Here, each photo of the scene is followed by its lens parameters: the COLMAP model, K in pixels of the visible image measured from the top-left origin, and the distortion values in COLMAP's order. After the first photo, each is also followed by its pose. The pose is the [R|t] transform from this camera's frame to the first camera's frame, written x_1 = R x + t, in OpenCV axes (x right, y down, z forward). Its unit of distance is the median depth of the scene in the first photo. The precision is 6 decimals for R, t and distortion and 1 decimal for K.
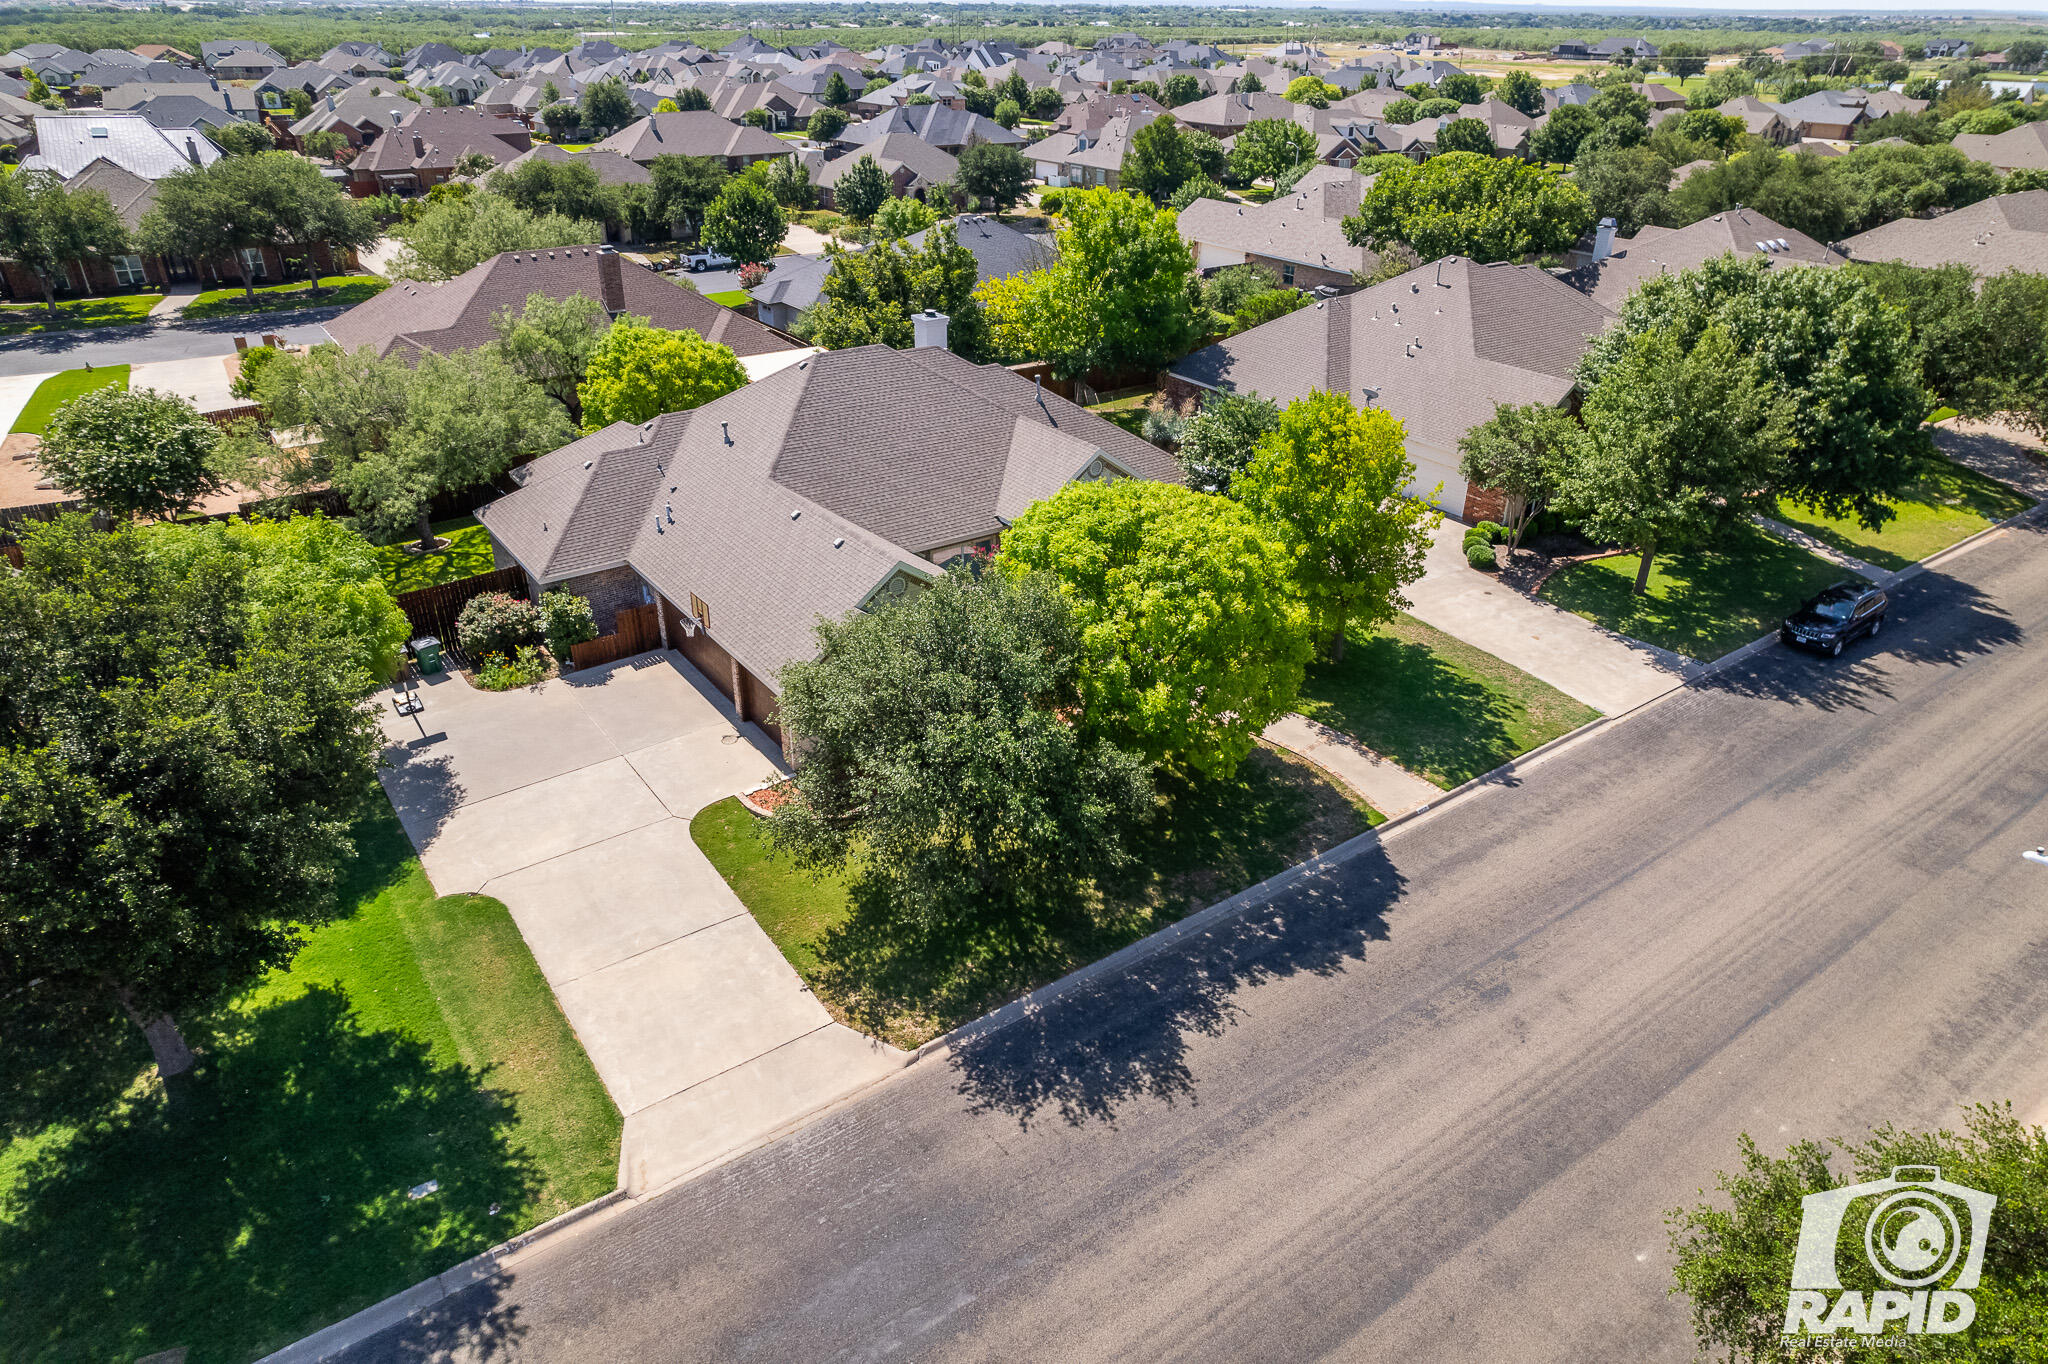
lens RADIAL K [[1286.5, 0, 1061.2], [0, 1286.5, 712.5], [0, 0, 1]] dist [-0.068693, 0.066709]
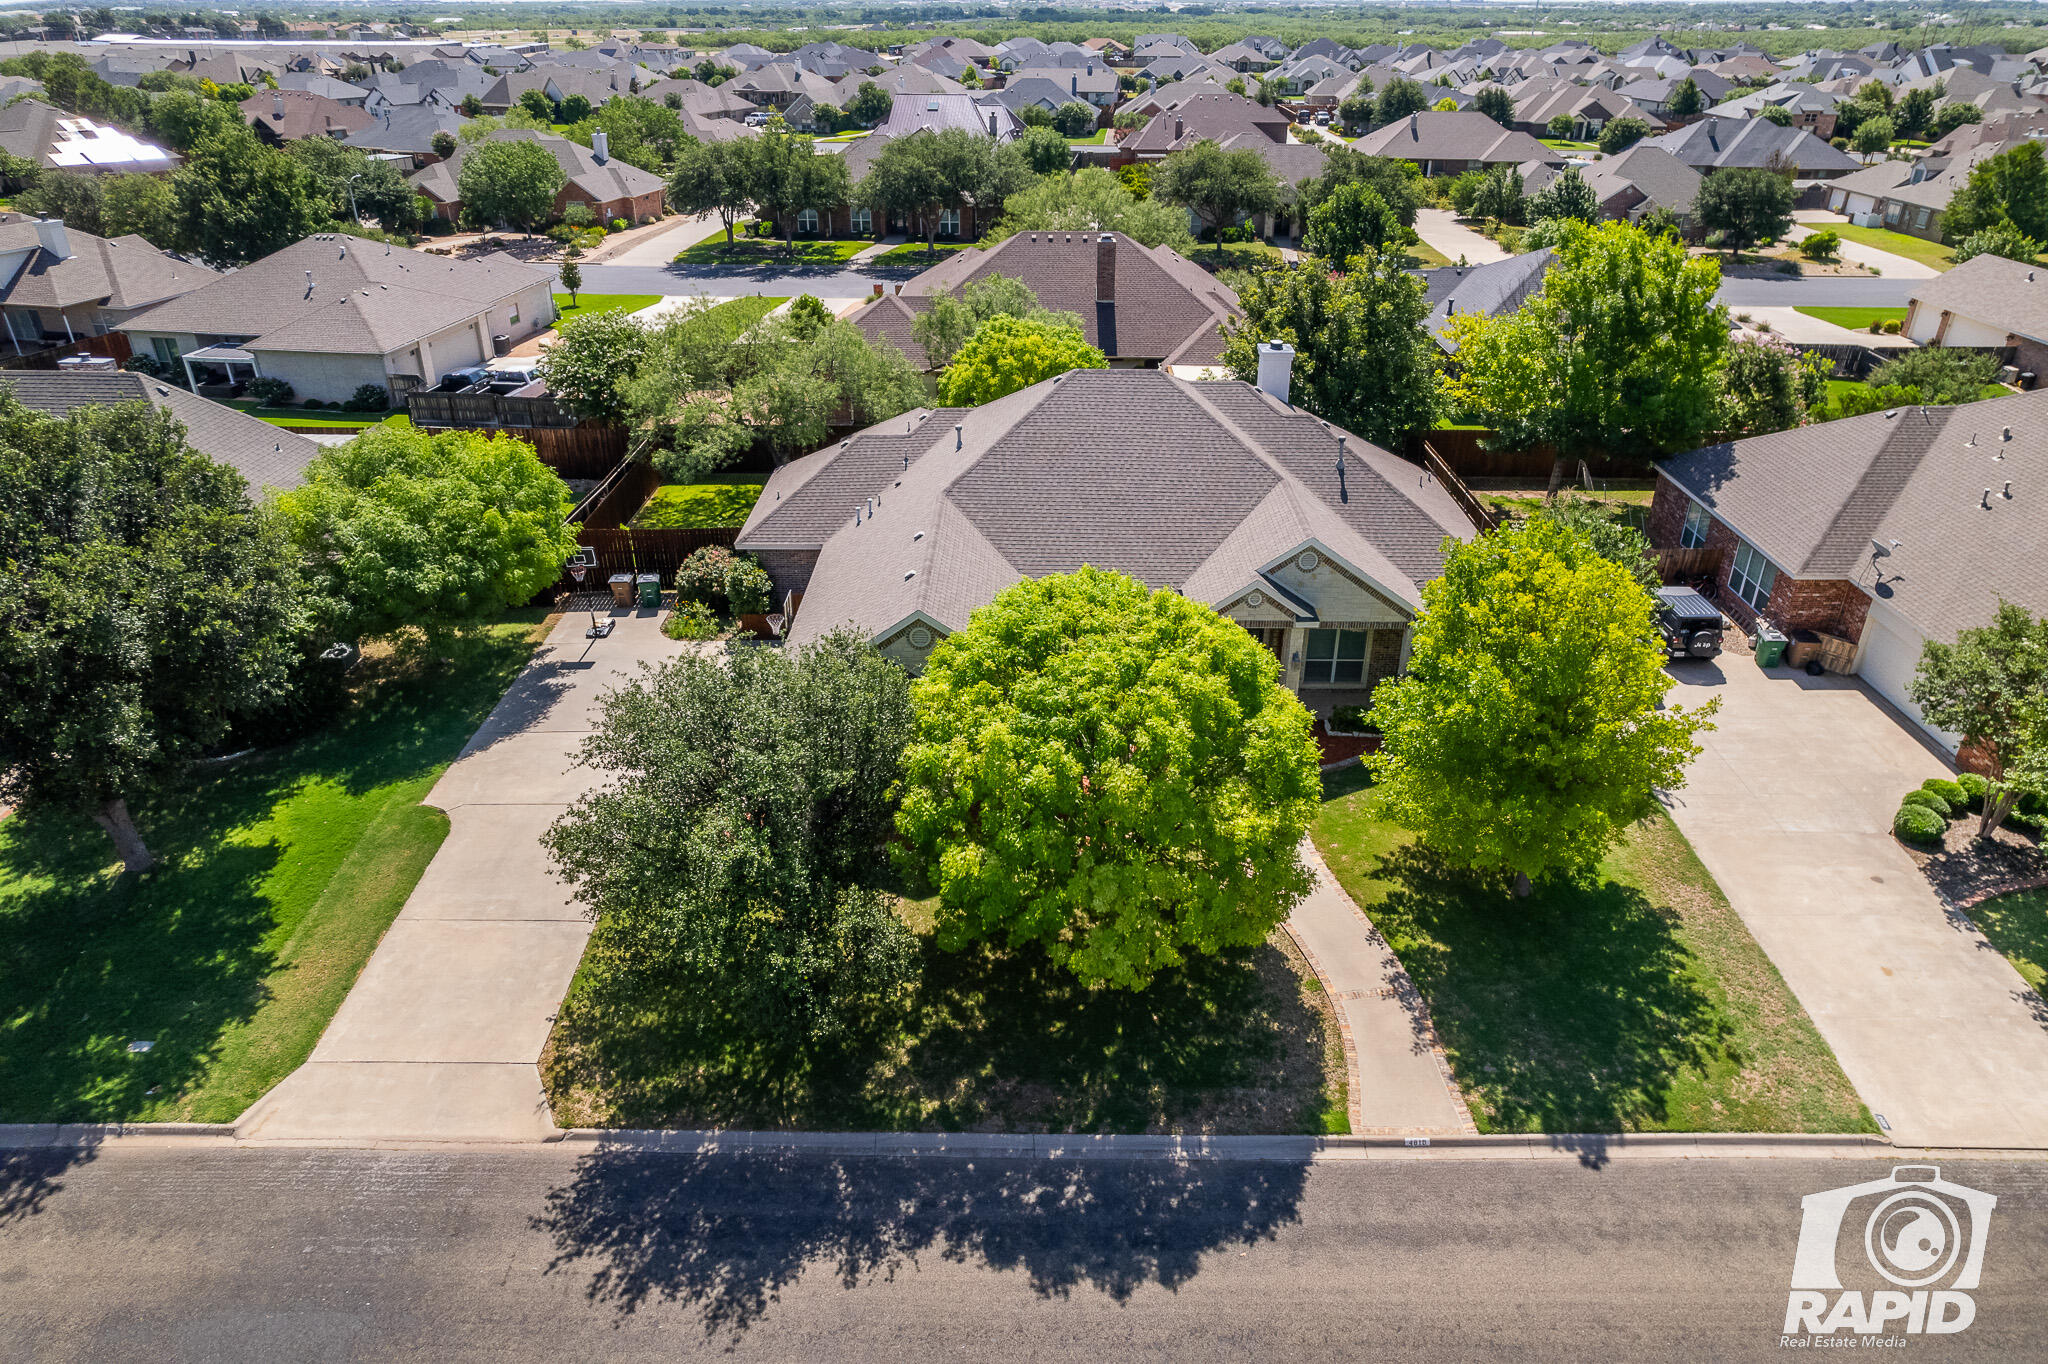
lens RADIAL K [[1337.2, 0, 1024.0], [0, 1337.2, 682.0], [0, 0, 1]] dist [-0.083666, 0.084266]
pose [[0.804501, 0.267829, -0.530138, 0.423432], [-0.285254, 0.957112, 0.050658, -0.135934], [0.520969, 0.110470, 0.846397, 0.267348]]
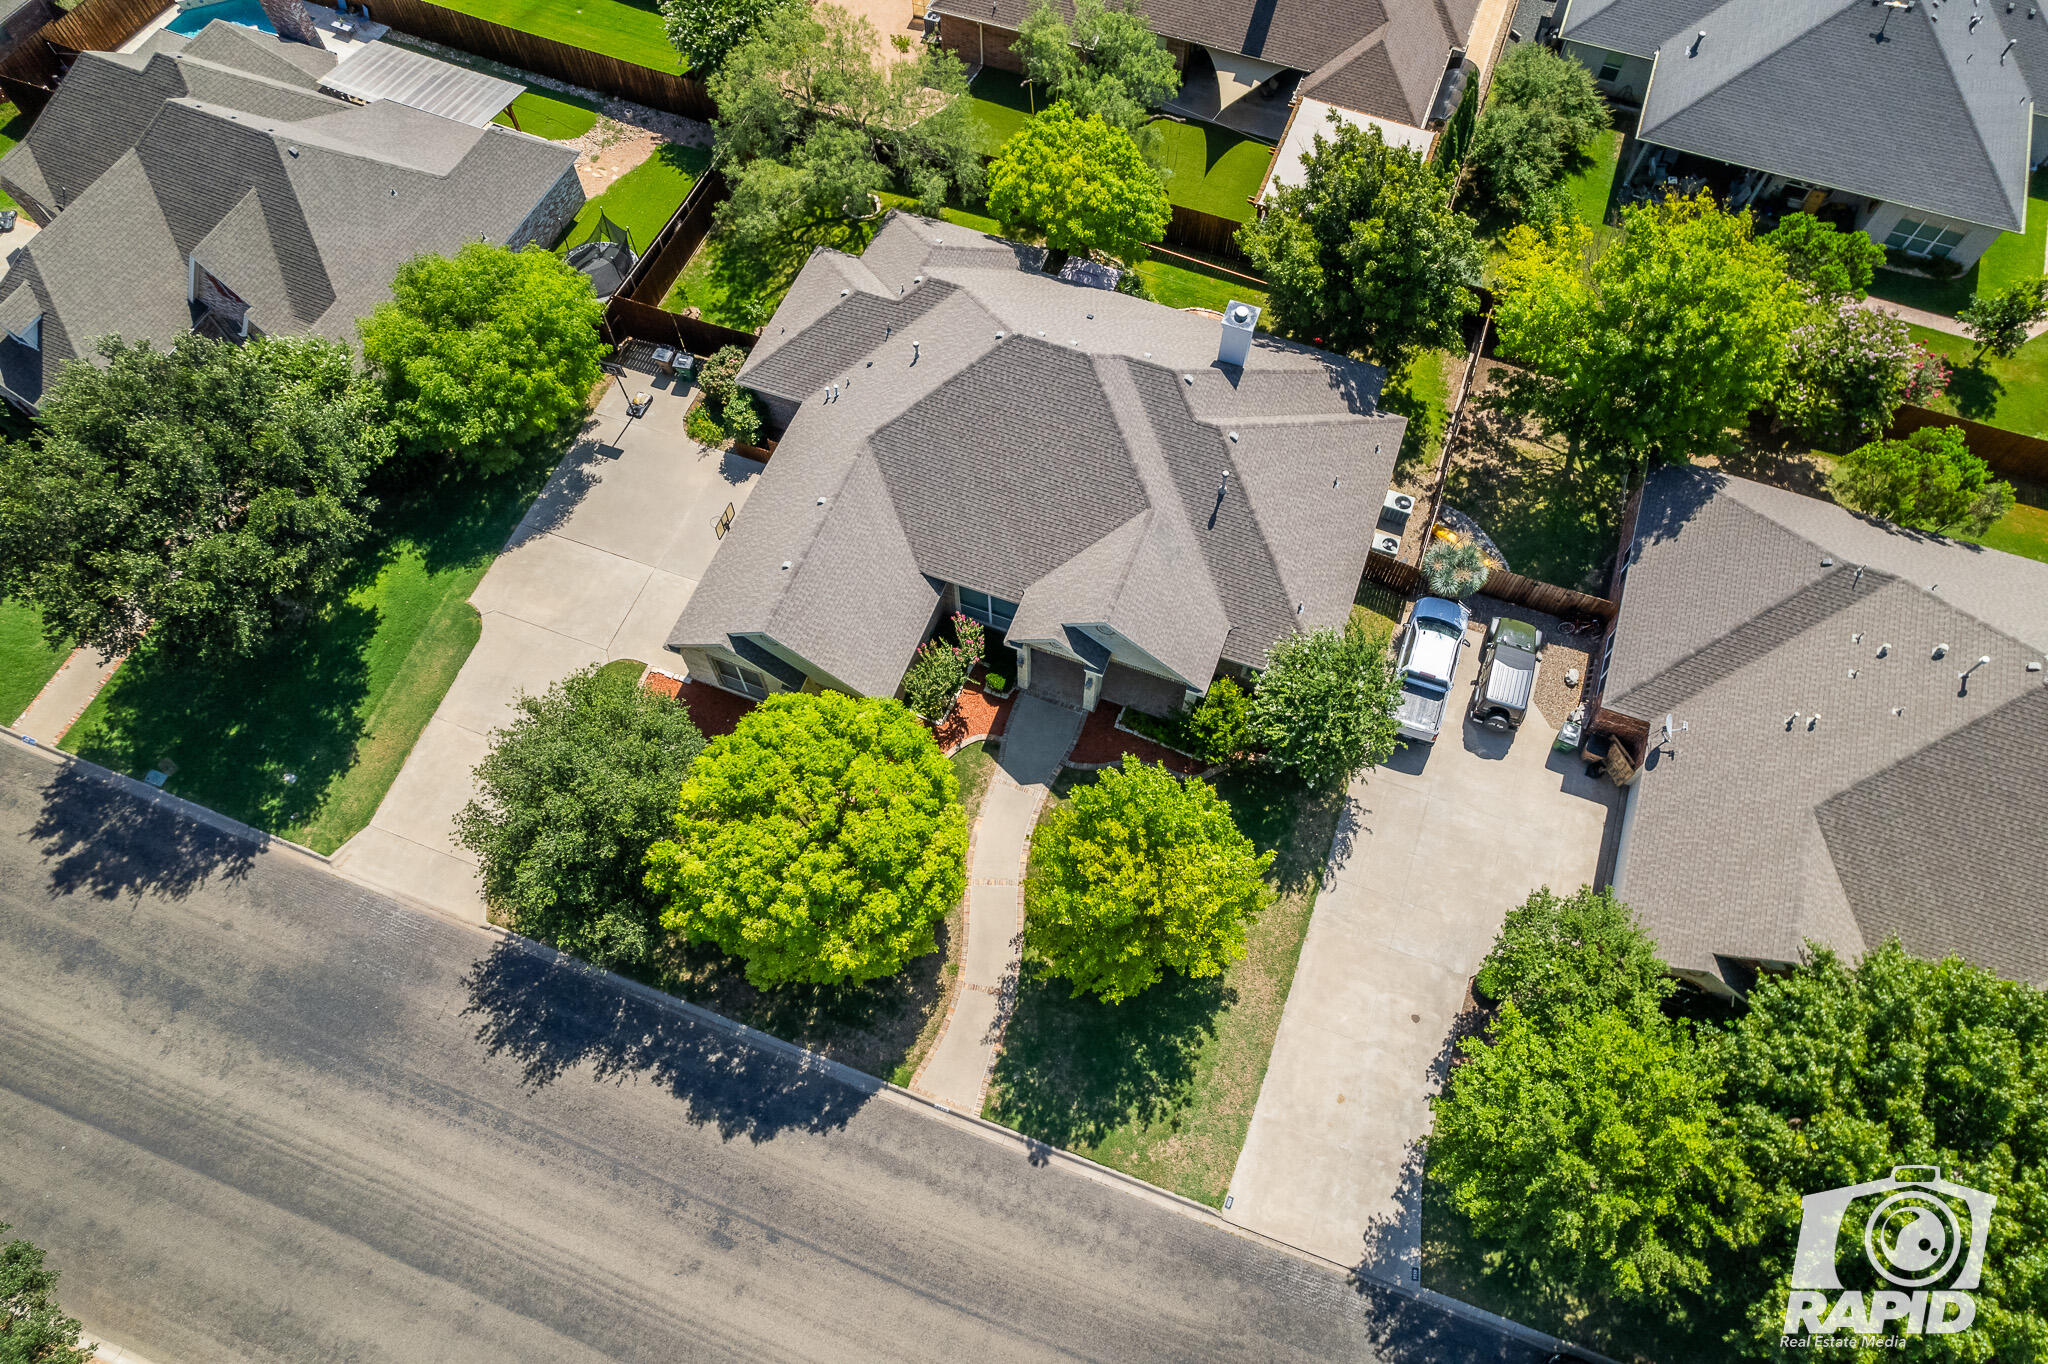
lens RADIAL K [[1337.2, 0, 1024.0], [0, 1337.2, 682.0], [0, 0, 1]] dist [-0.083666, 0.084266]
pose [[0.544182, 0.746963, -0.381985, 0.491710], [-0.401791, 0.631729, 0.662935, -0.965716], [0.736499, -0.207279, 0.643898, 0.382187]]
